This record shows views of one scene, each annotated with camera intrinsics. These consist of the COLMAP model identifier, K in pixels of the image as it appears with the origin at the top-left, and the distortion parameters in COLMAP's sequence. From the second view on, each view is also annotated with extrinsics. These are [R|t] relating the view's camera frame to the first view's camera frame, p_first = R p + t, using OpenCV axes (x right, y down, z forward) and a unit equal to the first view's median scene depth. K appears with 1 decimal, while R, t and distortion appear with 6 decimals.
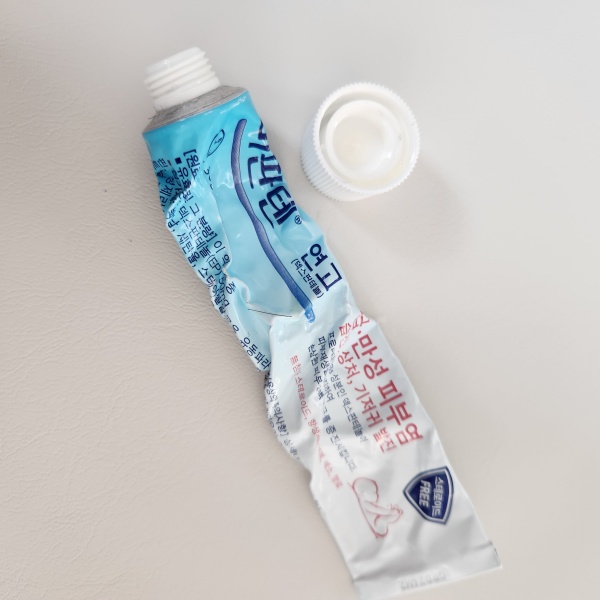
lens RADIAL K [[633.9, 0, 301.2], [0, 633.9, 299.1], [0, 0, 1]] dist [-0.066272, 0.000000]
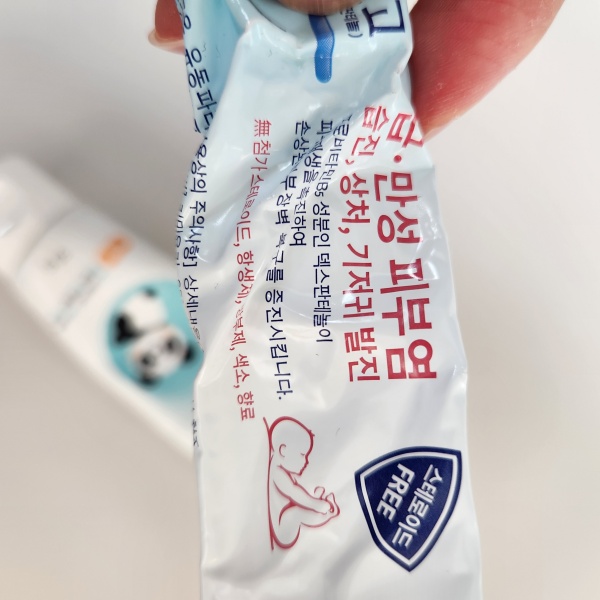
lens RADIAL K [[633.9, 0, 297.8], [0, 633.9, 300.0], [0, 0, 1]] dist [-0.066272, 0.000000]
pose [[0.909443, 0.387600, -0.150598, 0.143701], [-0.406585, 0.904801, -0.126590, 0.267148], [0.087195, 0.176357, 0.980457, 0.491413]]
